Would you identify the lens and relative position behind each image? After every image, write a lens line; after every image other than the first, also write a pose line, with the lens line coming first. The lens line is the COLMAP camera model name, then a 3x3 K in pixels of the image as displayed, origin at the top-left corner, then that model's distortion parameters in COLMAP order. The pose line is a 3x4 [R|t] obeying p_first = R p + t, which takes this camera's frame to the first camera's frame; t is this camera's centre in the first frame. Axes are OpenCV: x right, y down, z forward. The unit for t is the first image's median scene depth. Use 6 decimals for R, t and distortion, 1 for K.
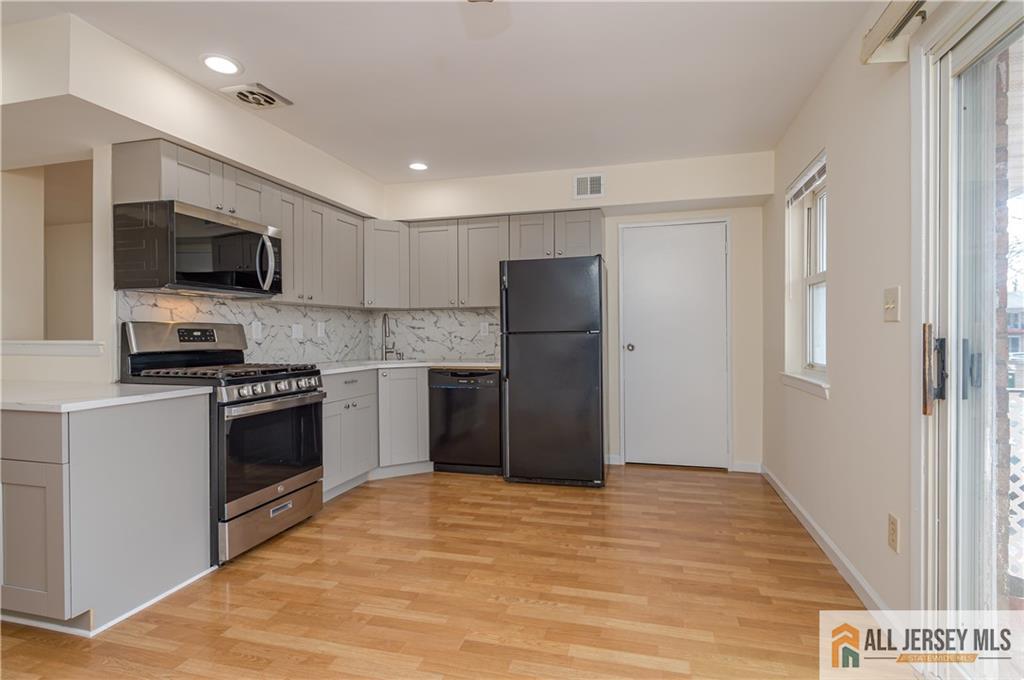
lens RADIAL K [[501.3, 0, 502.6], [0, 501.3, 338.2], [0, 0, 1]] dist [0.007855, -0.000872]
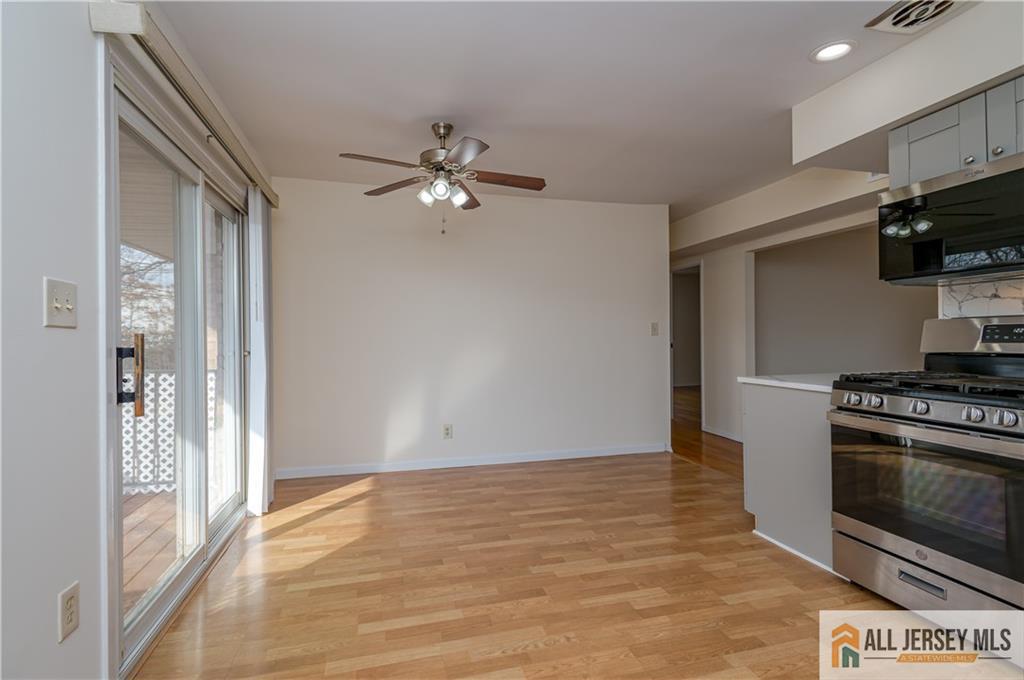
lens RADIAL K [[473.9, 0, 518.9], [0, 473.9, 340.8], [0, 0, 1]] dist [0.002771, 0.000188]
pose [[-0.841894, 0.013643, -0.539471, 0.335024], [0.007653, 0.999882, 0.013342, -0.008201], [0.539589, 0.007104, -0.841899, 1.106052]]
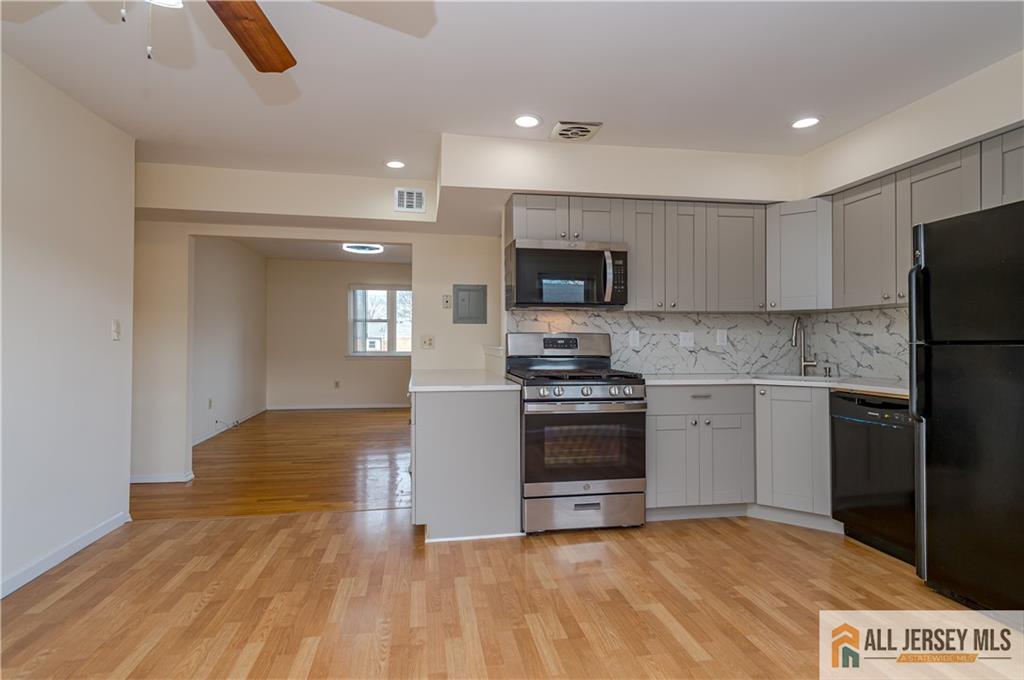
lens RADIAL K [[501.3, 0, 514.9], [0, 501.3, 338.6], [0, 0, 1]] dist [0.007855, -0.000872]
pose [[0.448294, -0.000639, -0.893886, 0.393653], [-0.011077, 0.999919, -0.006270, -0.007312], [0.893817, 0.012712, 0.448251, 0.335921]]
